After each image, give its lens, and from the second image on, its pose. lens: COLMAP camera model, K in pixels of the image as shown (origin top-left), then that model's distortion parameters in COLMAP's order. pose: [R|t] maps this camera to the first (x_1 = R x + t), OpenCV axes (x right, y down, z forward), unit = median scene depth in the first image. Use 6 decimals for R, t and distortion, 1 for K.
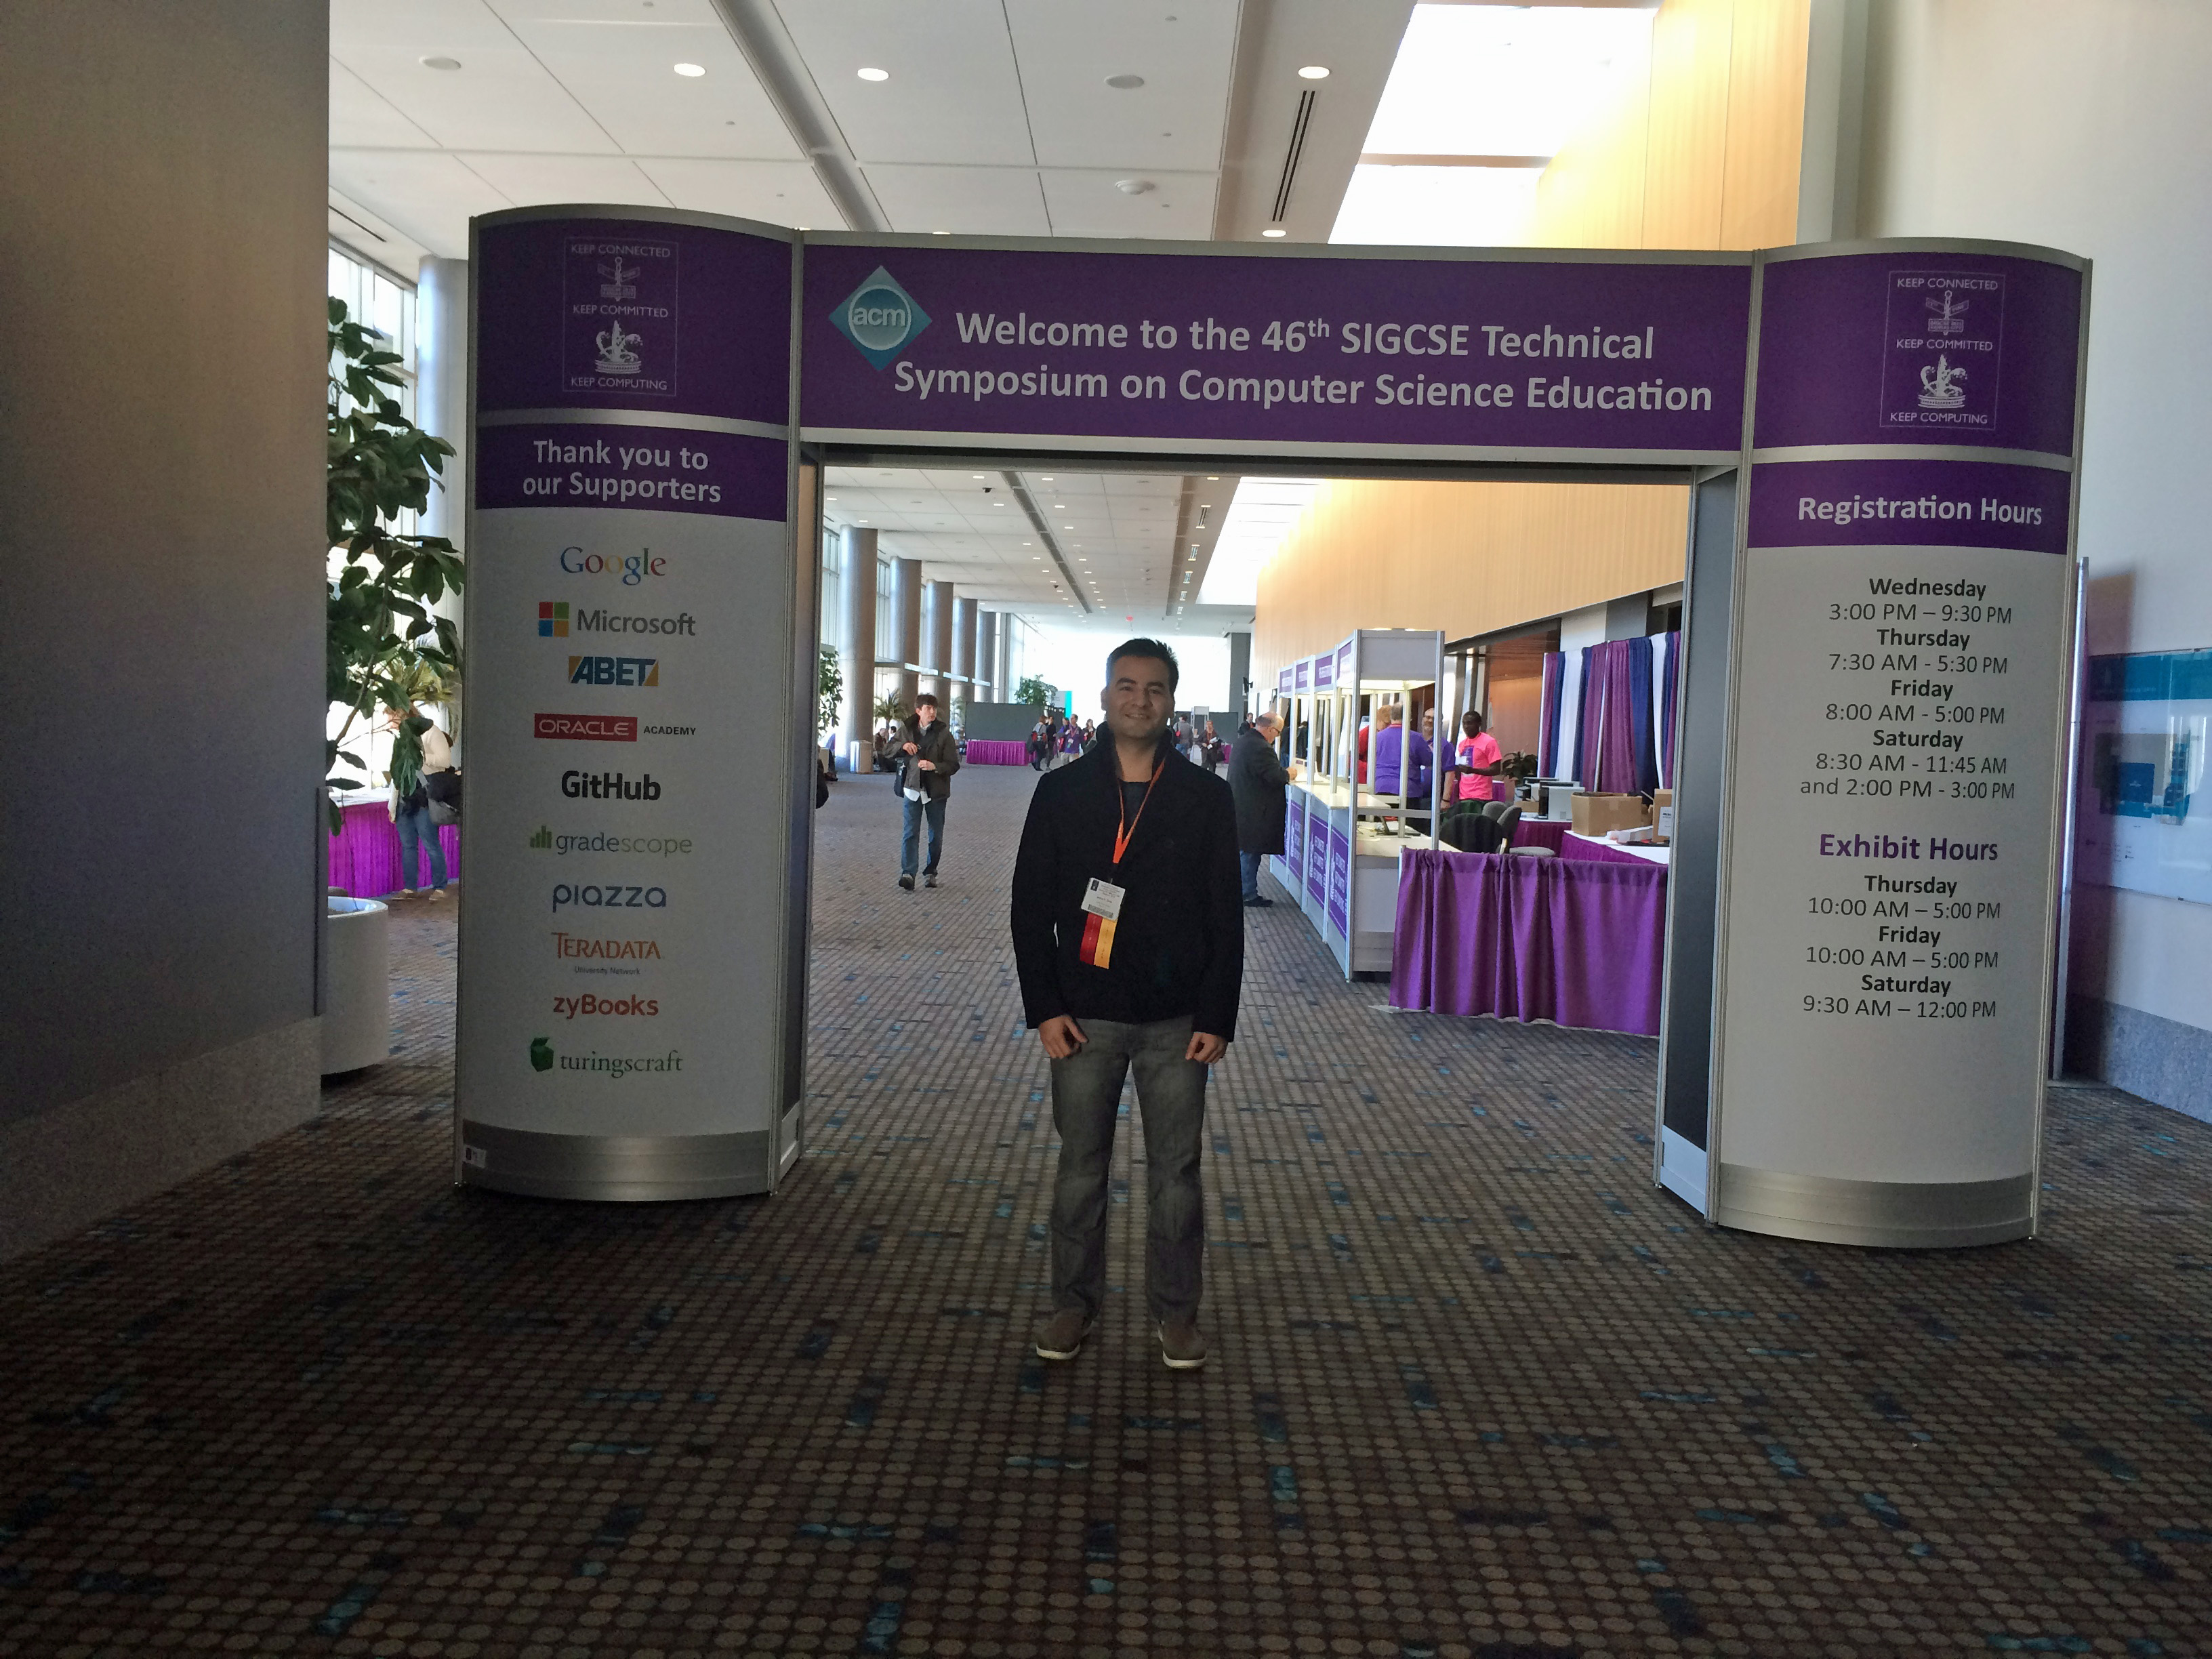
lens RADIAL K [[1882.5, 0, 1116.1], [0, 1882.5, 822.0], [0, 0, 1]] dist [0.079531, -0.098935]
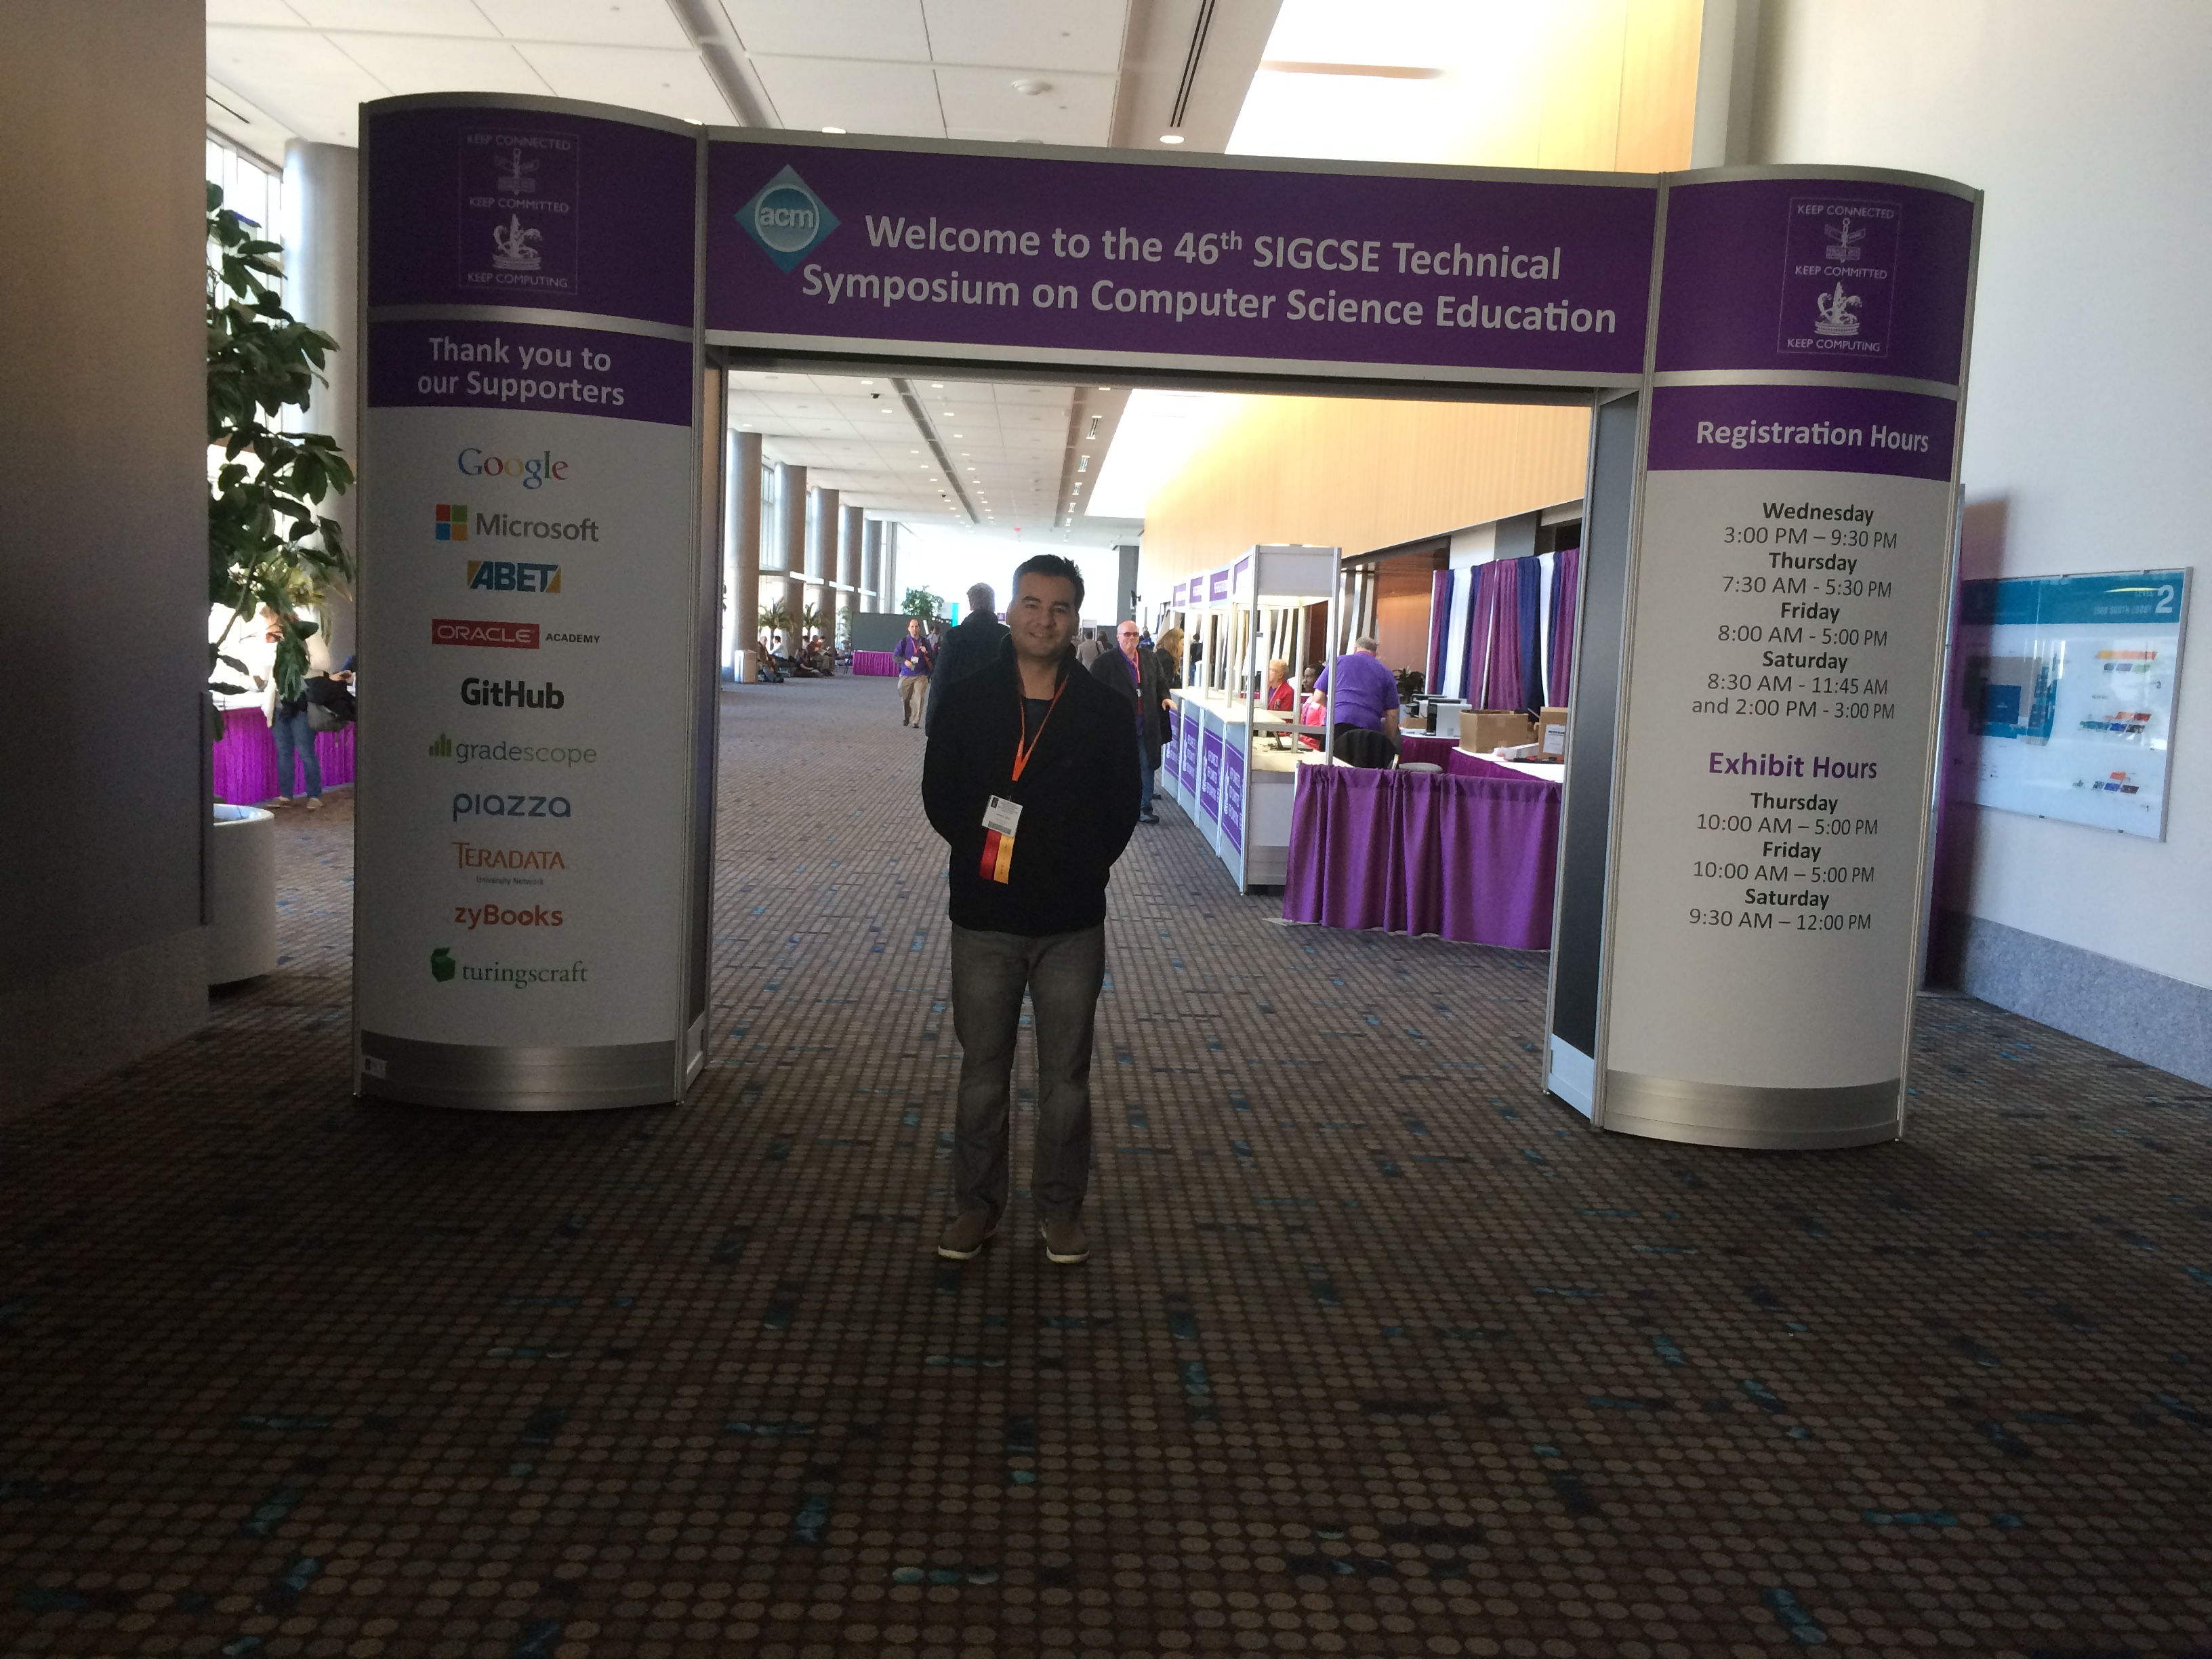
lens RADIAL K [[1882.5, 0, 1113.2], [0, 1882.5, 823.2], [0, 0, 1]] dist [0.079531, -0.098935]
pose [[0.998208, 0.005518, 0.059579, -0.012795], [-0.008282, 0.998896, 0.046242, -0.000080], [-0.059258, -0.046653, 0.997152, -0.006330]]
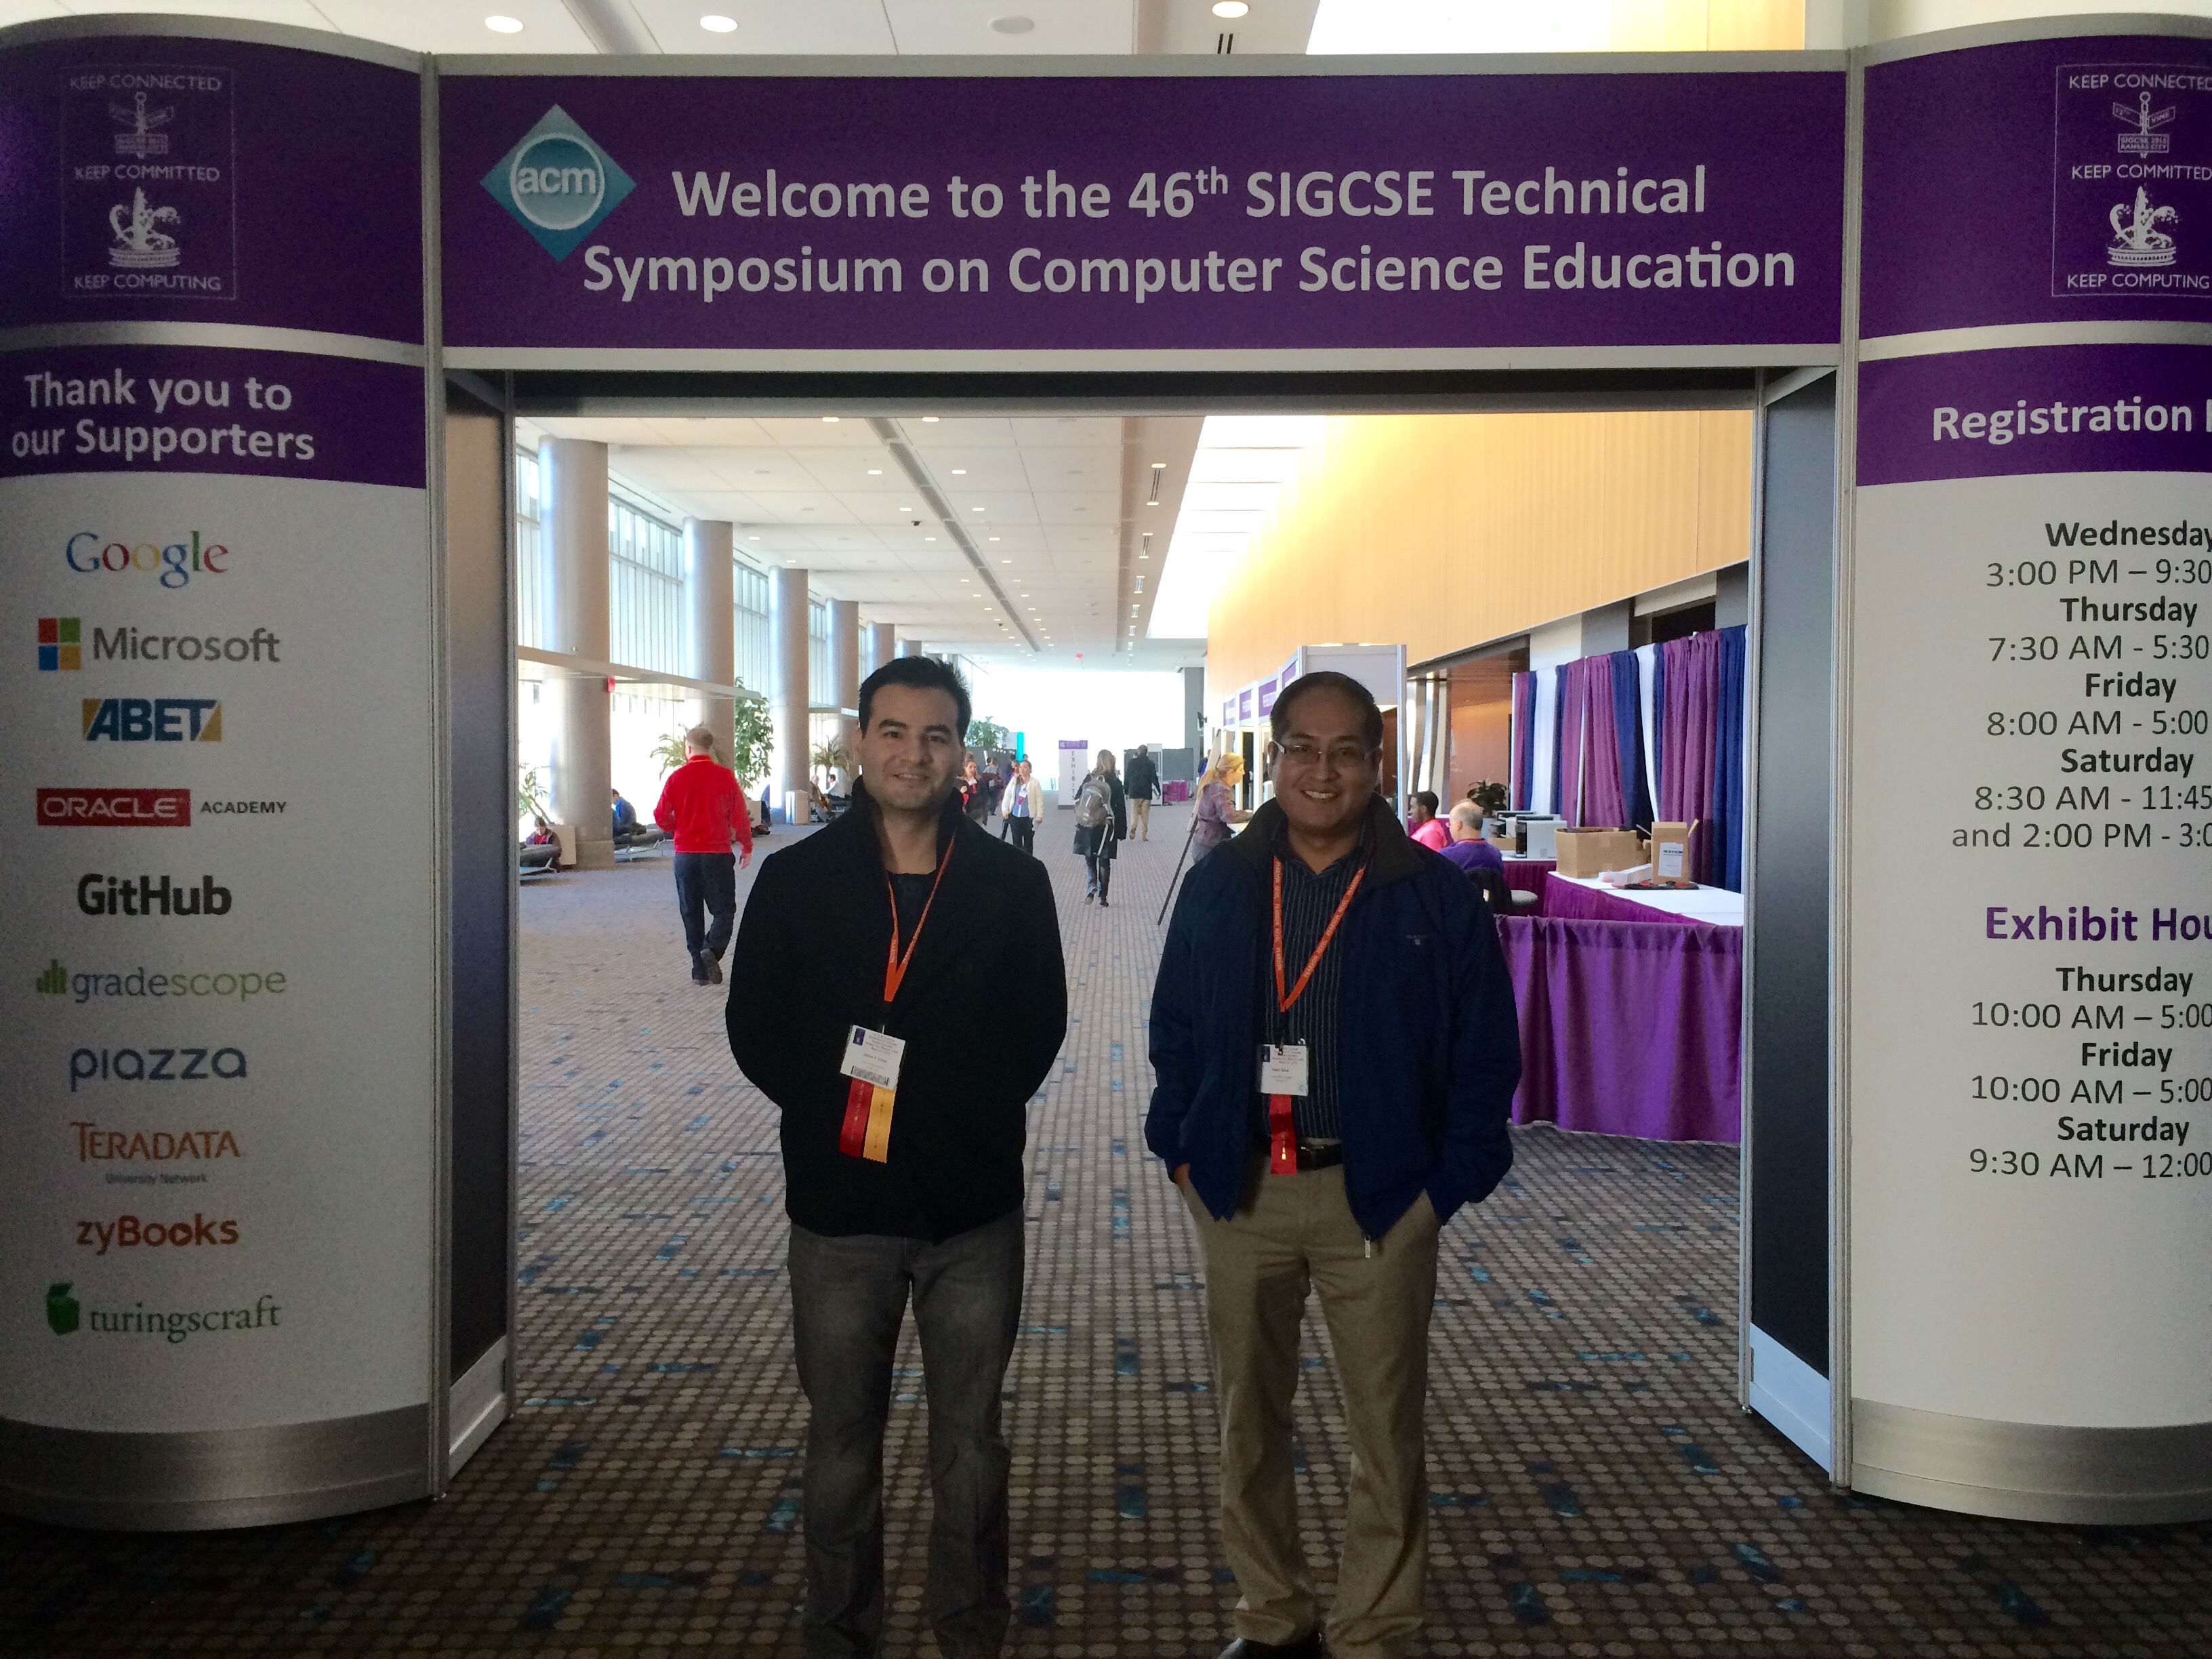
lens RADIAL K [[1882.5, 0, 1098.3], [0, 1882.5, 816.5], [0, 0, 1]] dist [0.079531, -0.098935]
pose [[0.999421, -0.032227, 0.010947, 0.051770], [0.032476, 0.999198, -0.023429, -0.019814], [-0.010184, 0.023771, 0.999666, 0.328790]]
